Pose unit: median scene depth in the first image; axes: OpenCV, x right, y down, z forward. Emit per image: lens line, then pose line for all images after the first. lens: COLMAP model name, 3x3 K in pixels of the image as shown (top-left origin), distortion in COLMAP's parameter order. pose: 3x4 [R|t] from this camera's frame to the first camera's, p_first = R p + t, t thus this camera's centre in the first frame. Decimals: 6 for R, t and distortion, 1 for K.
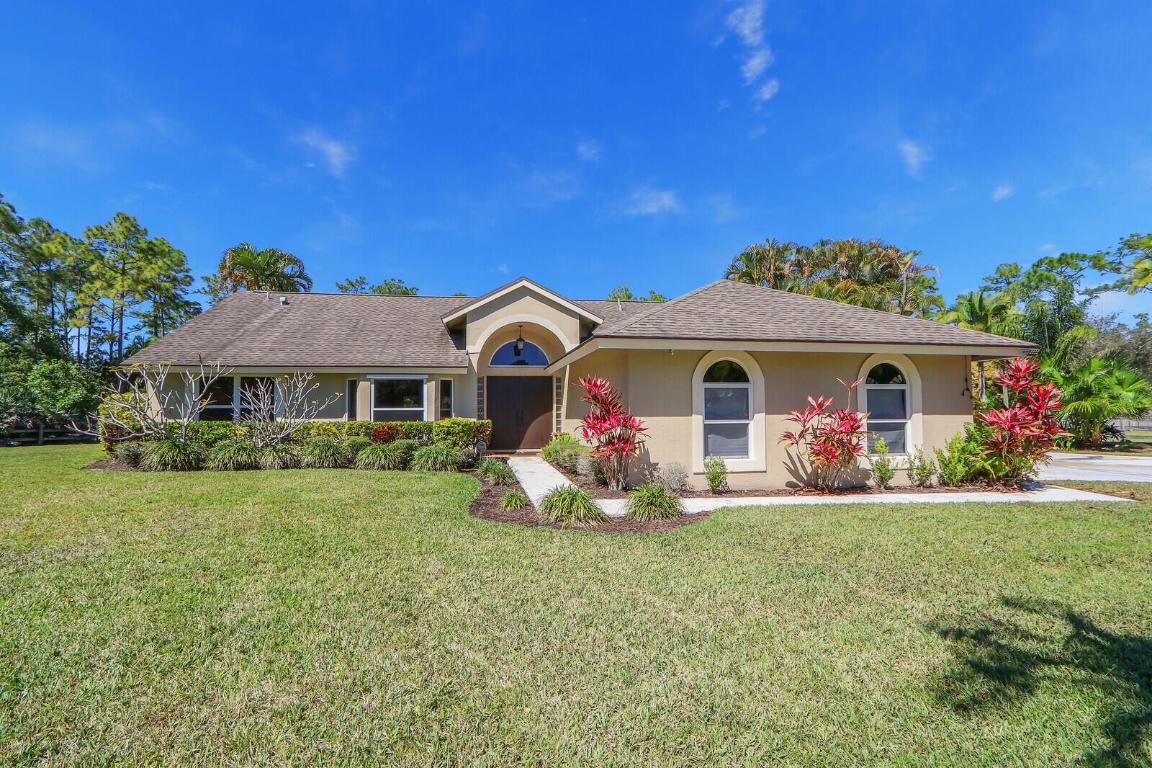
lens RADIAL K [[548.6, 0, 576.0], [0, 548.6, 384.0], [0, 0, 1]] dist [-0.000248, -0.000052]
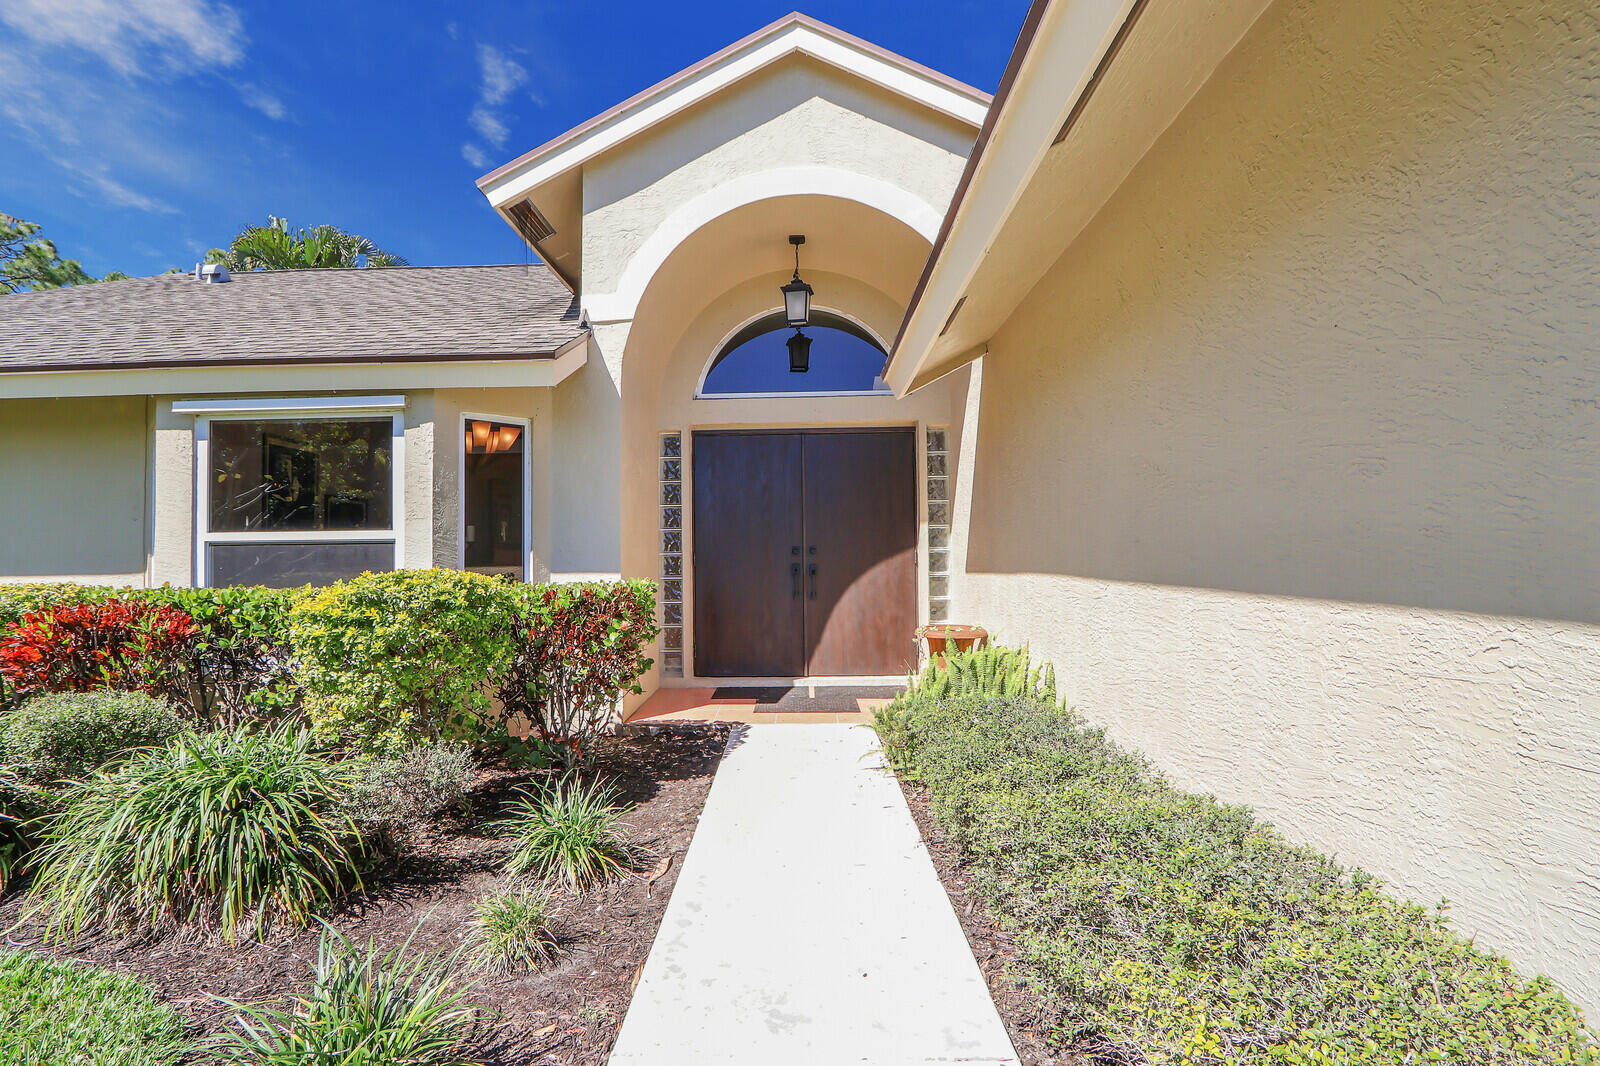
lens RADIAL K [[761.9, 0, 800.0], [0, 761.9, 533.0], [0, 0, 1]] dist [-0.000248, -0.000052]
pose [[0.983825, -0.011349, -0.178771, -0.033436], [0.013579, 0.999844, 0.011255, 0.039028], [0.178615, -0.013500, 0.983826, 0.628941]]
